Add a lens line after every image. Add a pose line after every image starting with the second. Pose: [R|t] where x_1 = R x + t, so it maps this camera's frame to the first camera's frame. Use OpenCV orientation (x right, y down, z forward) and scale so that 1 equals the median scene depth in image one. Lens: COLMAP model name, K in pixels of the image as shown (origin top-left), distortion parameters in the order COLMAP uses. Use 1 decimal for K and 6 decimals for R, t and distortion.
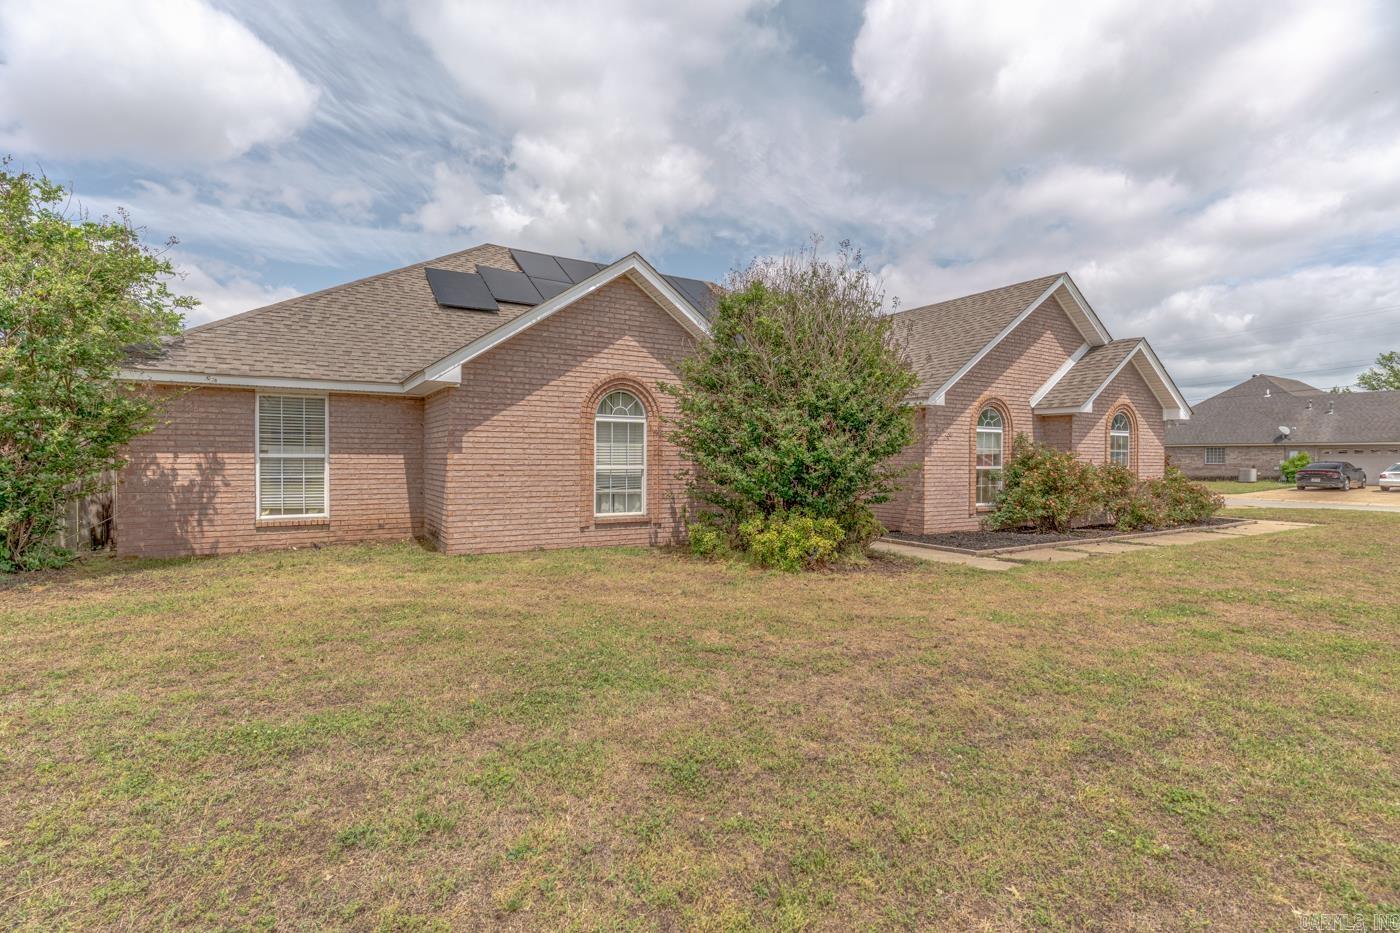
lens RADIAL K [[667.3, 0, 694.6], [0, 667.3, 461.8], [0, 0, 1]] dist [0.000327, 0.001940]
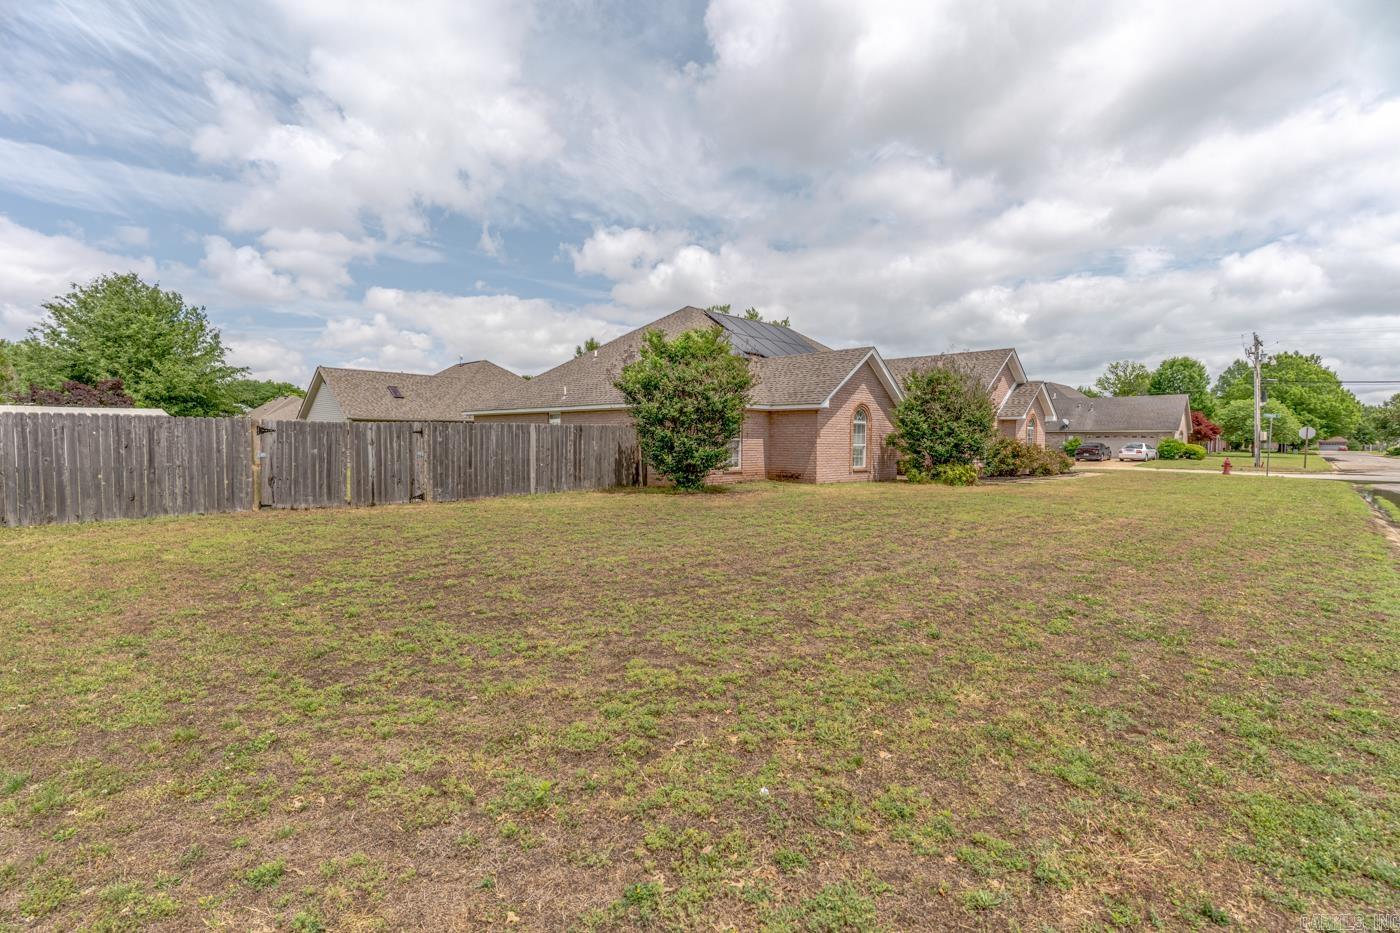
lens RADIAL K [[667.3, 0, 697.2], [0, 667.3, 467.4], [0, 0, 1]] dist [0.000327, 0.001940]
pose [[0.968379, -0.008029, 0.249354, -0.922905], [-0.001192, 0.999322, 0.036808, 0.001176], [-0.249480, -0.035942, 0.967713, -0.762003]]
